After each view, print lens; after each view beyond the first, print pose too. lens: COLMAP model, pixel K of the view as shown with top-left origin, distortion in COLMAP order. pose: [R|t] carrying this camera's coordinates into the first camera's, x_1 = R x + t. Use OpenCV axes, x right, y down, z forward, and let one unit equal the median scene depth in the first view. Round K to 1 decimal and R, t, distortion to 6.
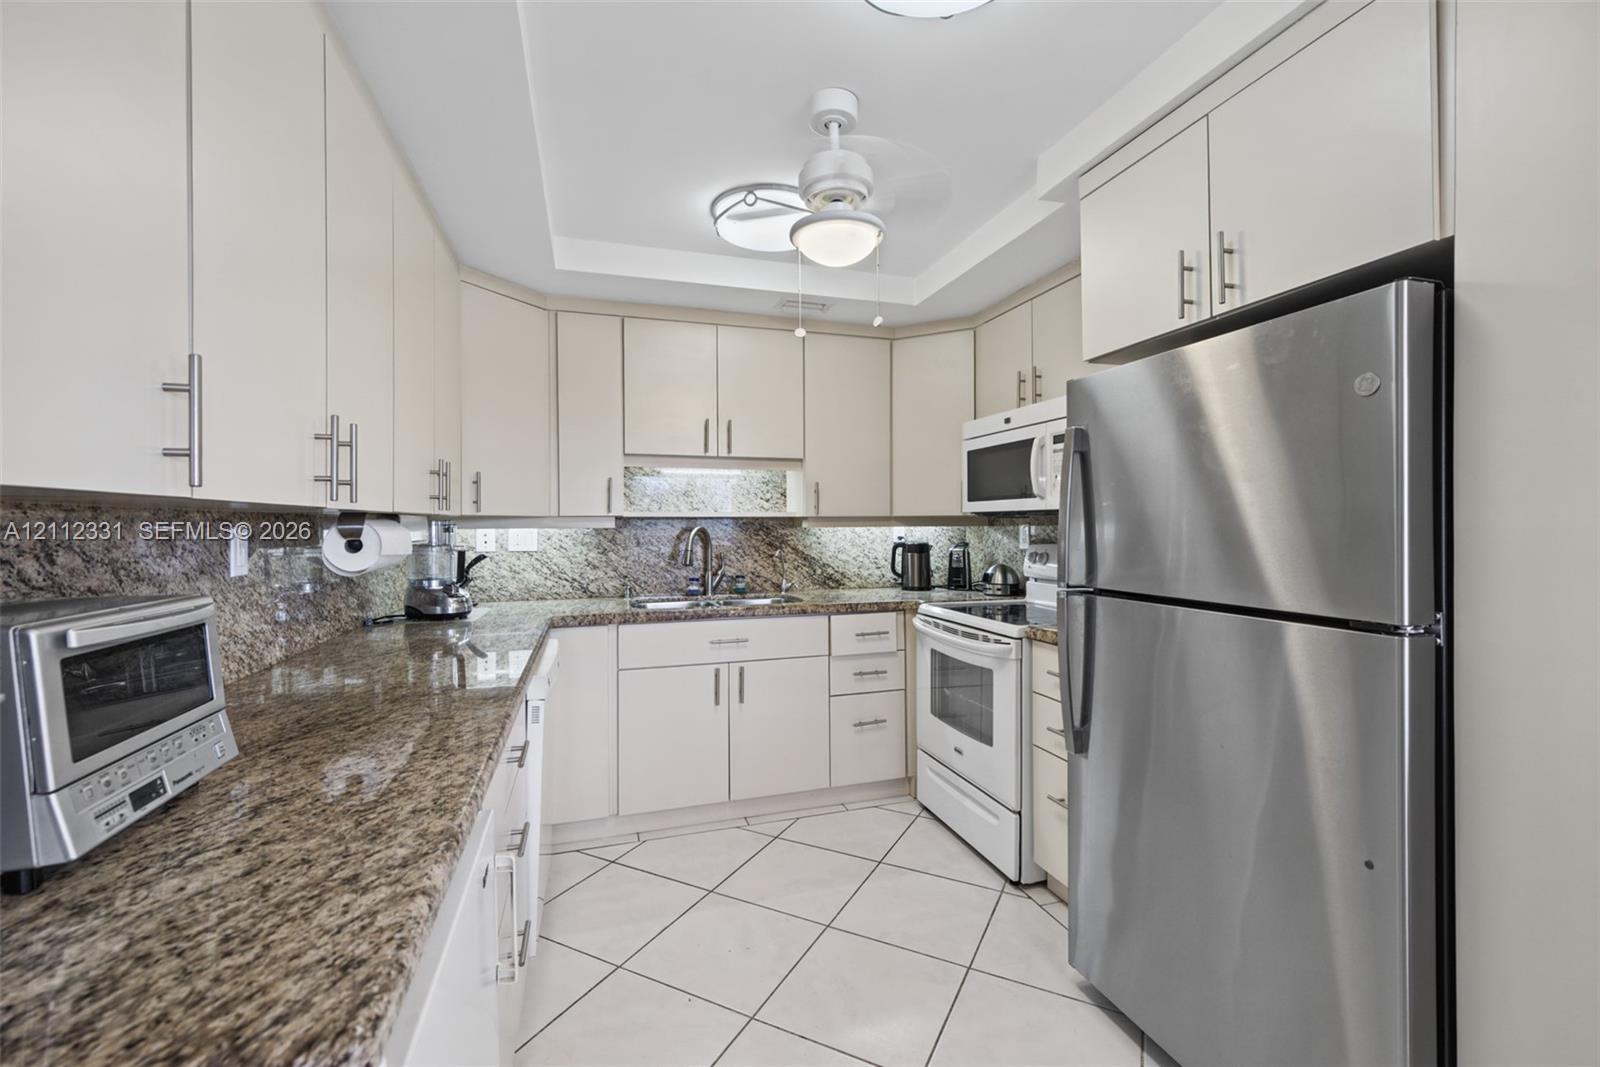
lens RADIAL K [[699.1, 0, 803.8], [0, 699.1, 536.4], [0, 0, 1]] dist [0.013690, 0.000002]
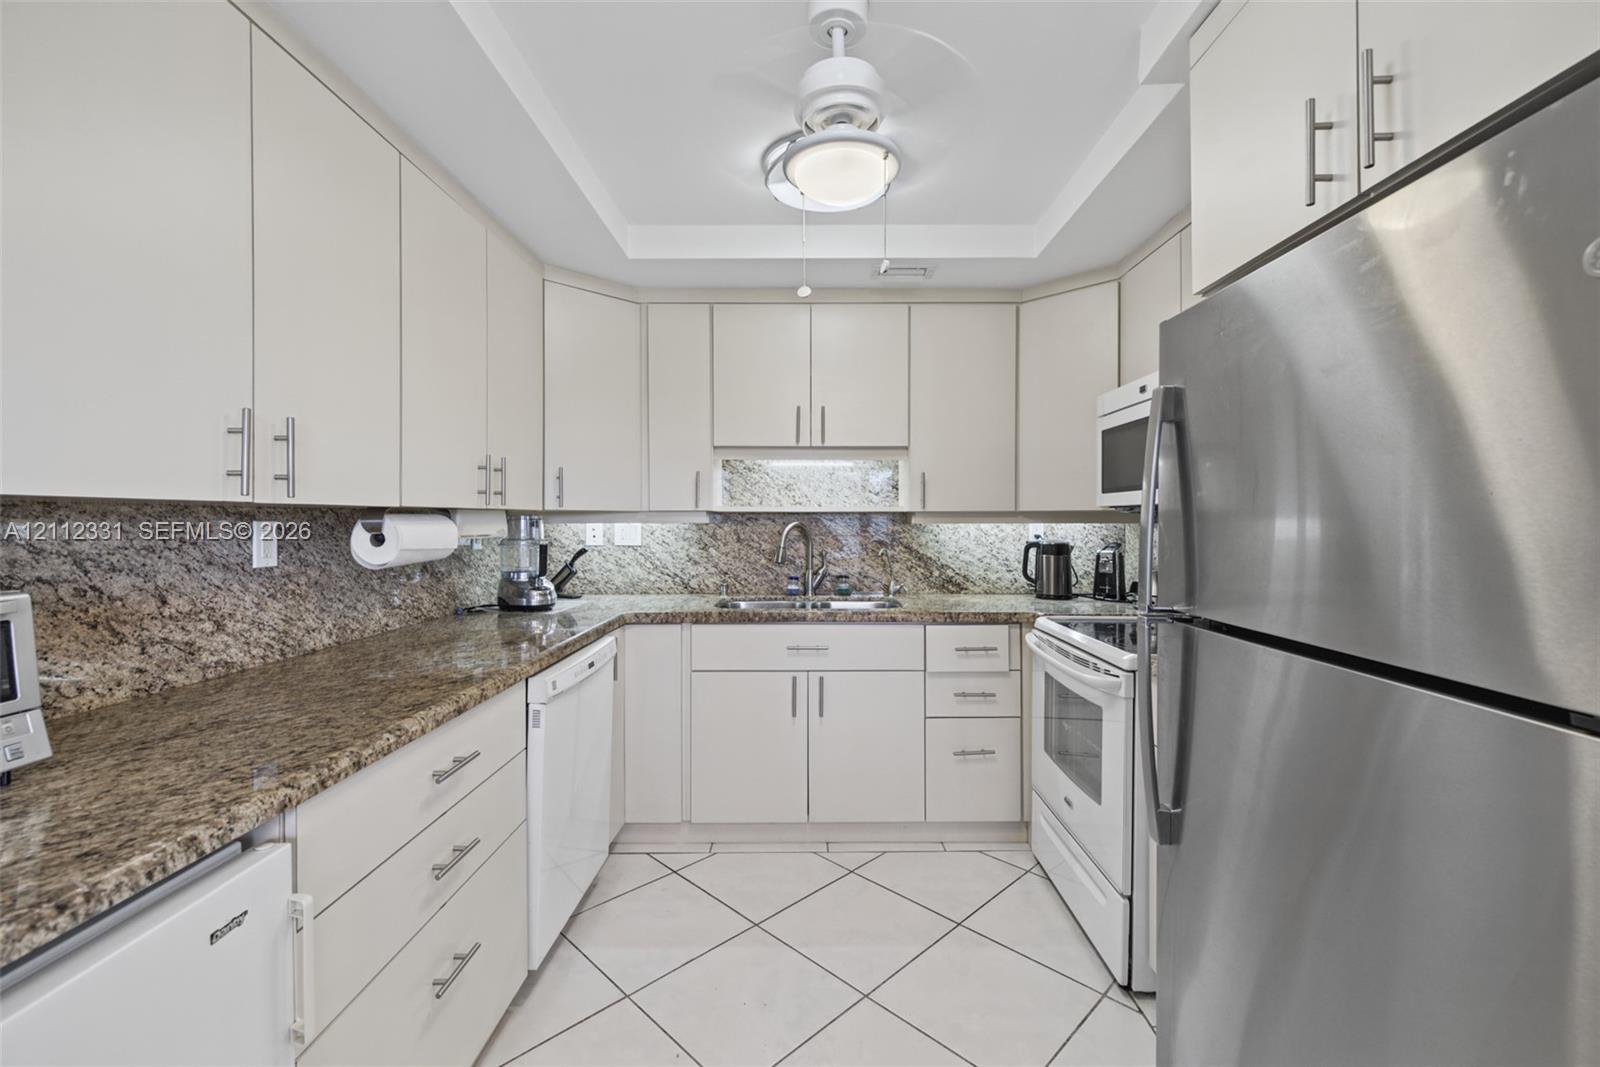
lens RADIAL K [[695.1, 0, 800.0], [0, 695.1, 533.5], [0, 0, 1]] dist [0.011337, -0.000014]
pose [[0.951516, 0.010695, -0.307412, 0.151910], [-0.009464, 0.999940, 0.005494, -0.004153], [0.307452, -0.002319, 0.951561, 0.126300]]
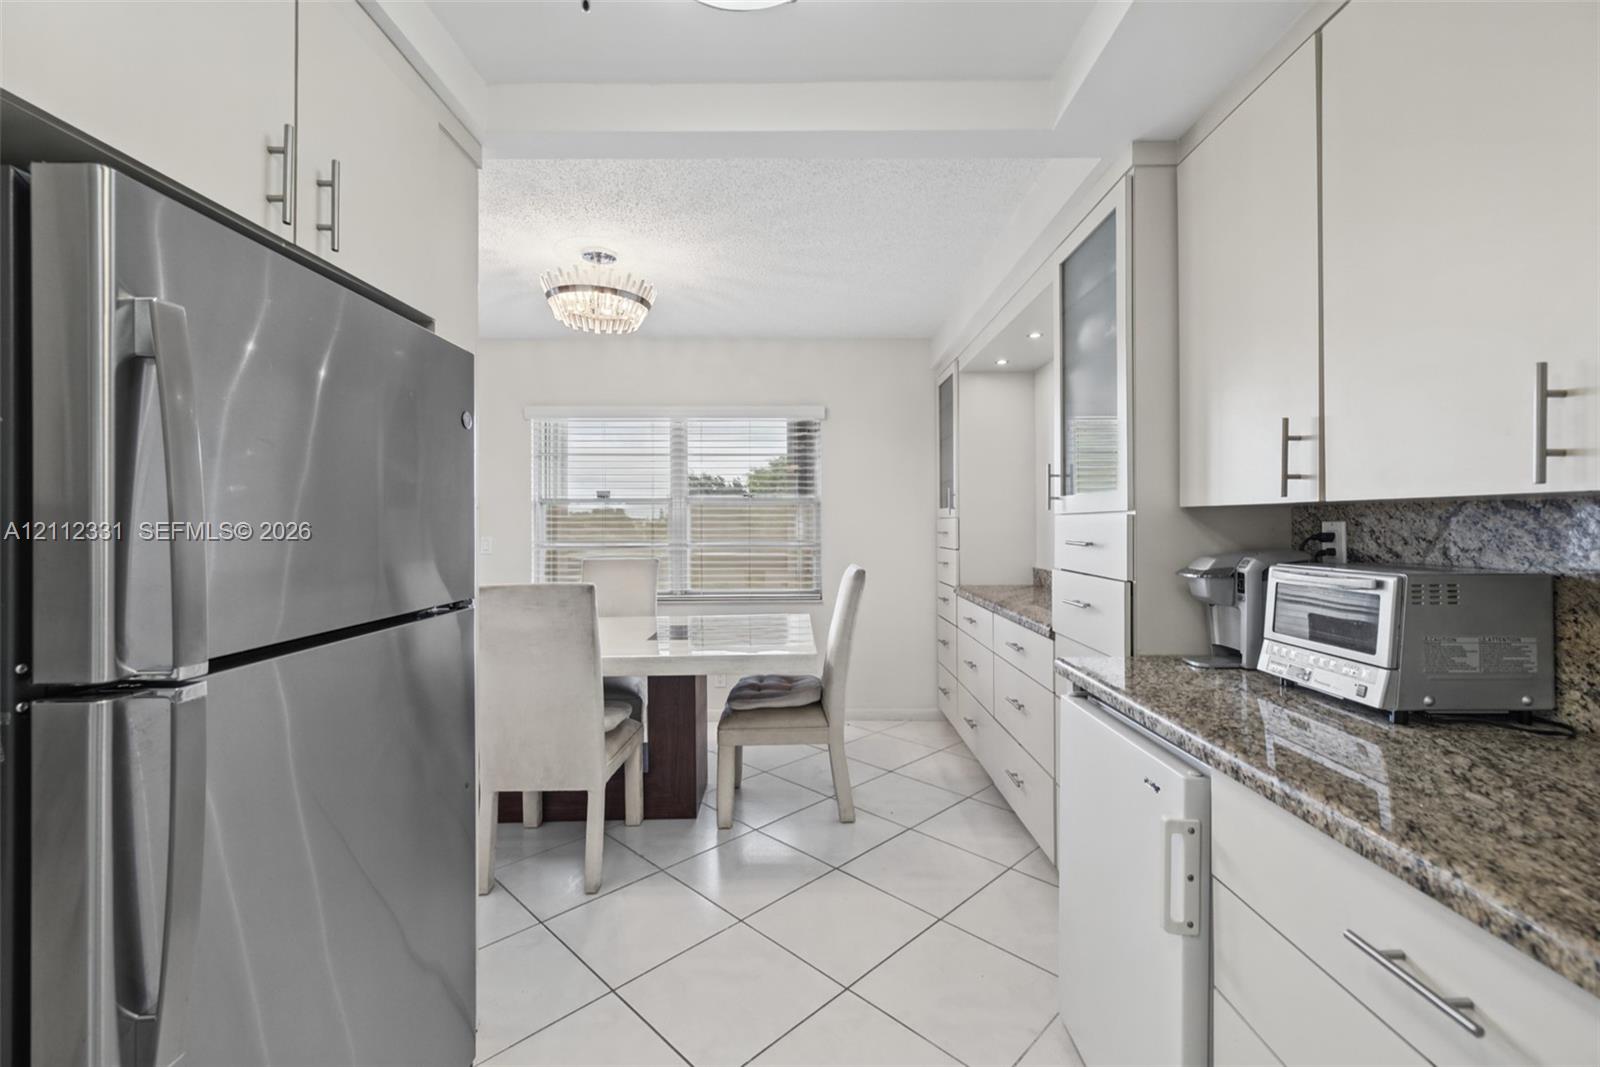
lens RADIAL K [[678.1, 0, 794.5], [0, 678.1, 513.4], [0, 0, 1]] dist [0.009936, -0.000078]
pose [[-0.953683, 0.013278, 0.300521, -0.068631], [0.014250, 0.999898, 0.001042, -0.013545], [-0.300477, 0.005276, -0.953775, 0.786923]]
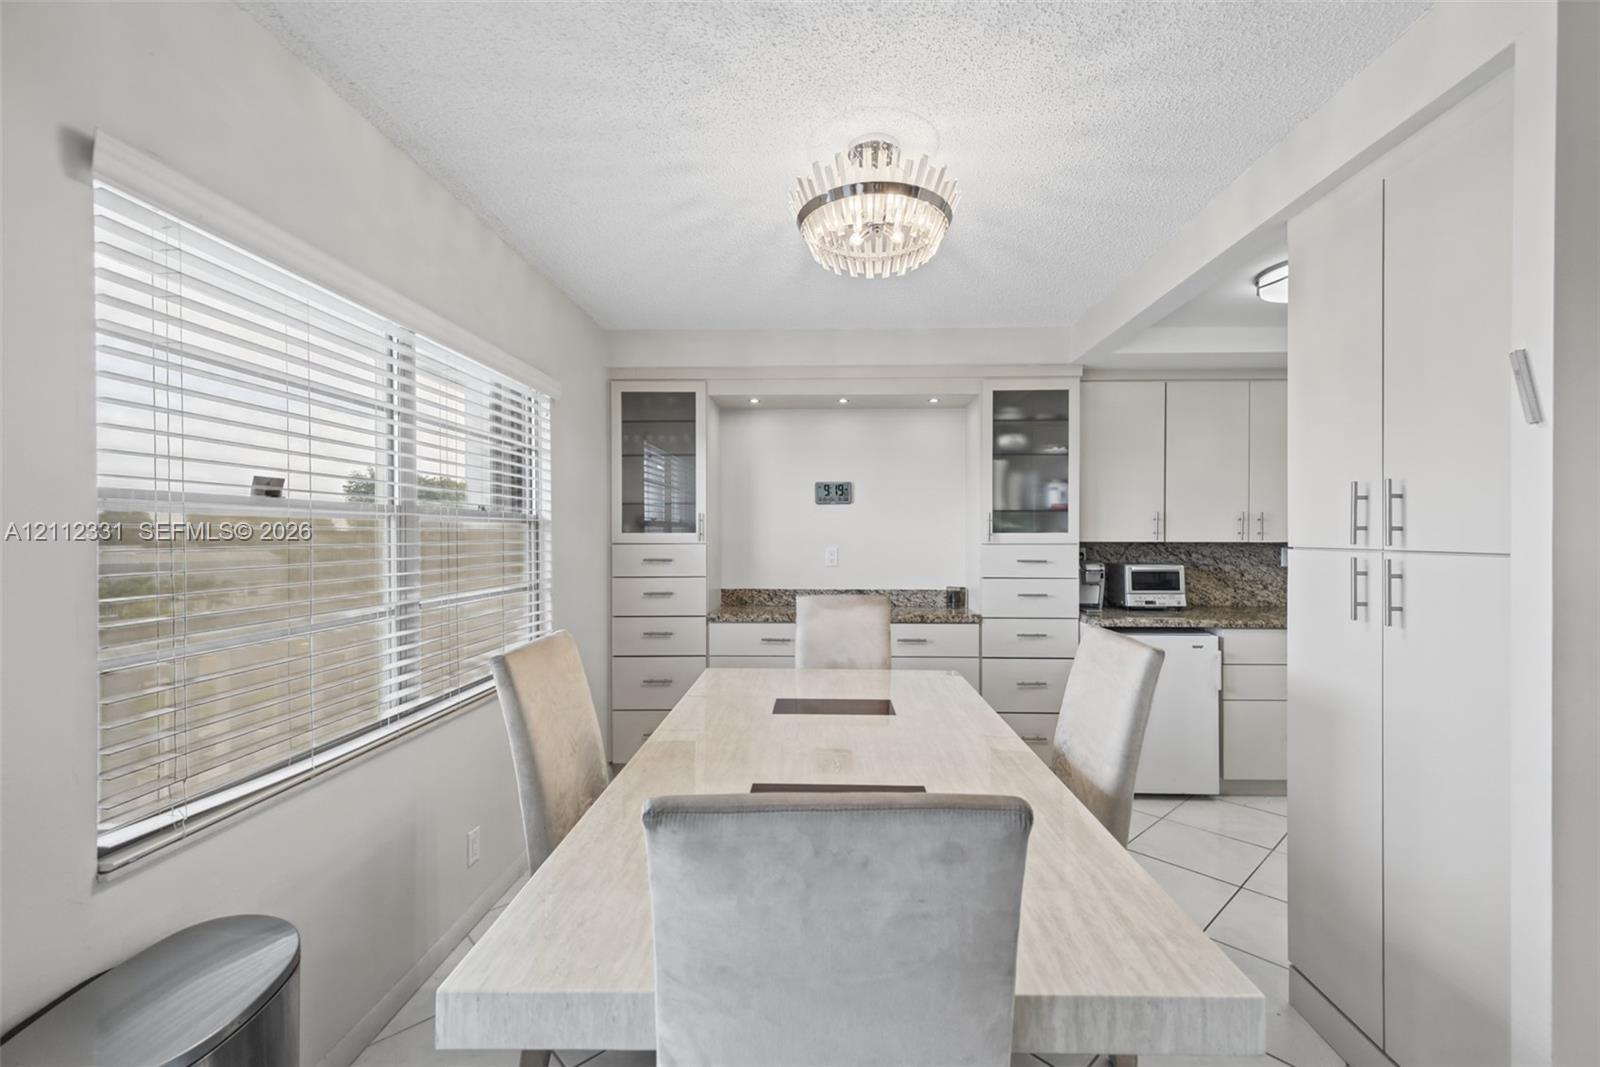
lens RADIAL K [[695.1, 0, 800.0], [0, 695.1, 533.5], [0, 0, 1]] dist [0.011337, -0.000014]
pose [[-0.339125, 0.003271, -0.940735, 1.161159], [-0.017572, 0.999797, 0.009810, -0.031002], [0.940577, 0.019857, -0.338999, 0.092393]]
